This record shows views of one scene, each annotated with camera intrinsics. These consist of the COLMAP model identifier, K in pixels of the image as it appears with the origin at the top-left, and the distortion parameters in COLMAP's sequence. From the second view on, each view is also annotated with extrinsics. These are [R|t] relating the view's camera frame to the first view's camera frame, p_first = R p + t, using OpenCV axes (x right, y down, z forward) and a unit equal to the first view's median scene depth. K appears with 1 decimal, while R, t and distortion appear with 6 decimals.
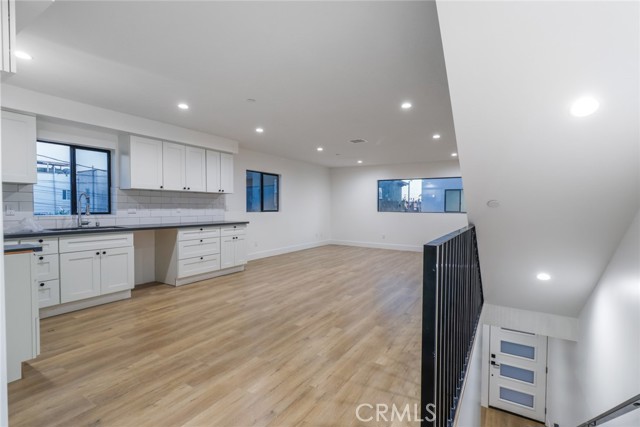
lens RADIAL K [[299.9, 0, 321.0], [0, 299.9, 213.1], [0, 0, 1]] dist [0.006335, 0.000099]
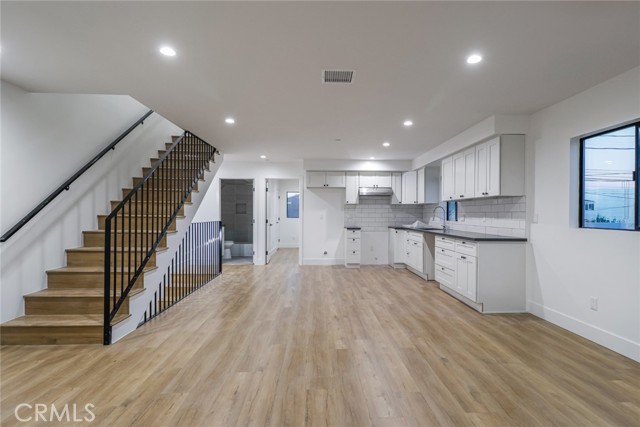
lens RADIAL K [[328.7, 0, 329.4], [0, 328.7, 215.3], [0, 0, 1]] dist [0.001982, 0.002364]
pose [[-0.824679, -0.008895, -0.565532, 0.566295], [-0.022759, 0.999588, 0.017466, -0.034880], [0.565143, 0.027275, -0.824542, 1.884857]]
